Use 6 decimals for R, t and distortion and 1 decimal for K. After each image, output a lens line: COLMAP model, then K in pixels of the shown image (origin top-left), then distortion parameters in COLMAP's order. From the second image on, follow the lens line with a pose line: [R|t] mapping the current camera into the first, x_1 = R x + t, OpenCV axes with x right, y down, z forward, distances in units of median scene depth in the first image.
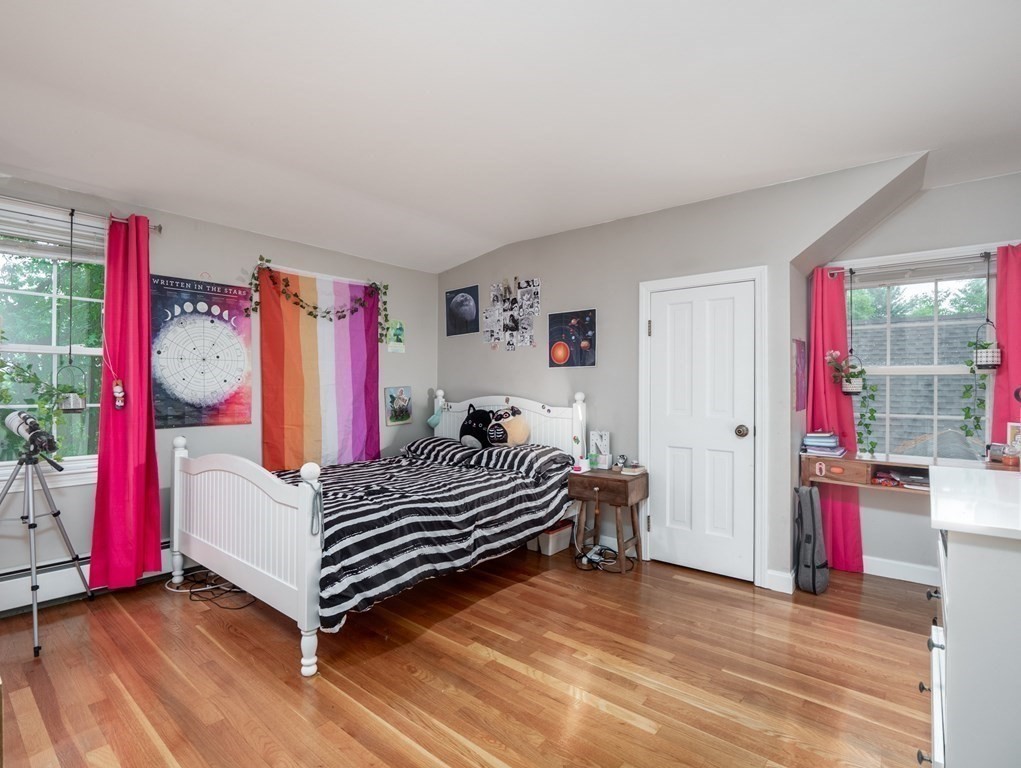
lens RADIAL K [[506.2, 0, 510.4], [0, 506.2, 384.3], [0, 0, 1]] dist [-0.008974, -0.004032]
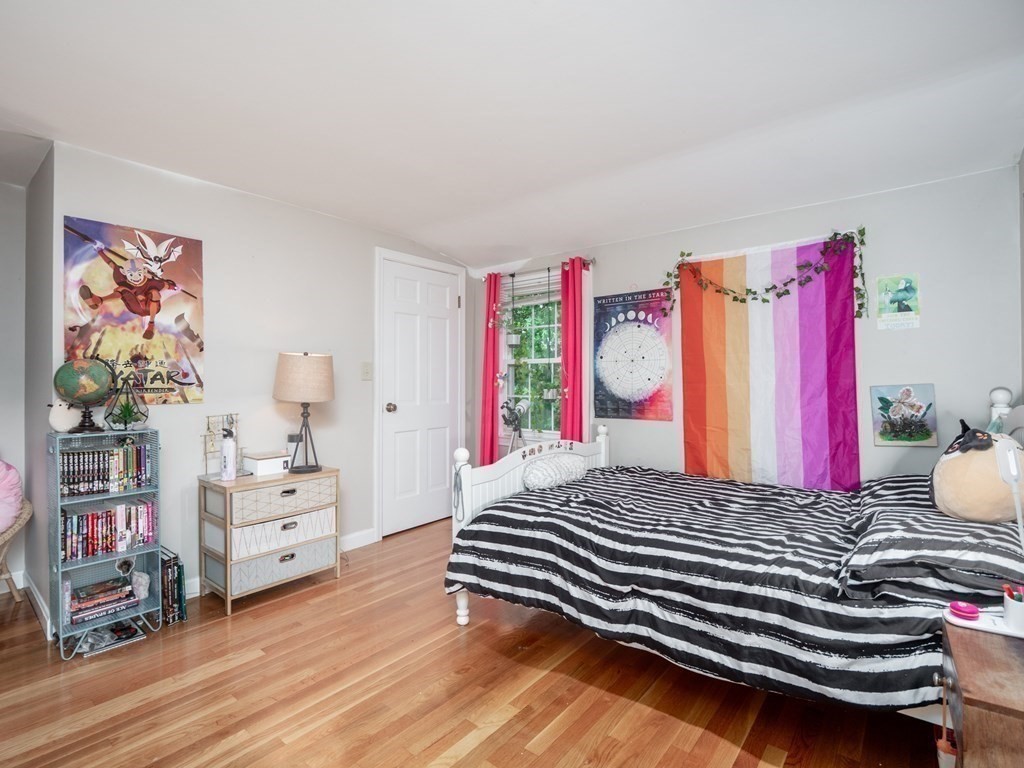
lens RADIAL K [[507.7, 0, 512.3], [0, 507.7, 379.0], [0, 0, 1]] dist [-0.008974, -0.004032]
pose [[0.000002, -0.007333, -0.999973, 0.527547], [0.008641, 0.999936, -0.007332, -0.002056], [0.999963, -0.008641, 0.000065, 0.714922]]
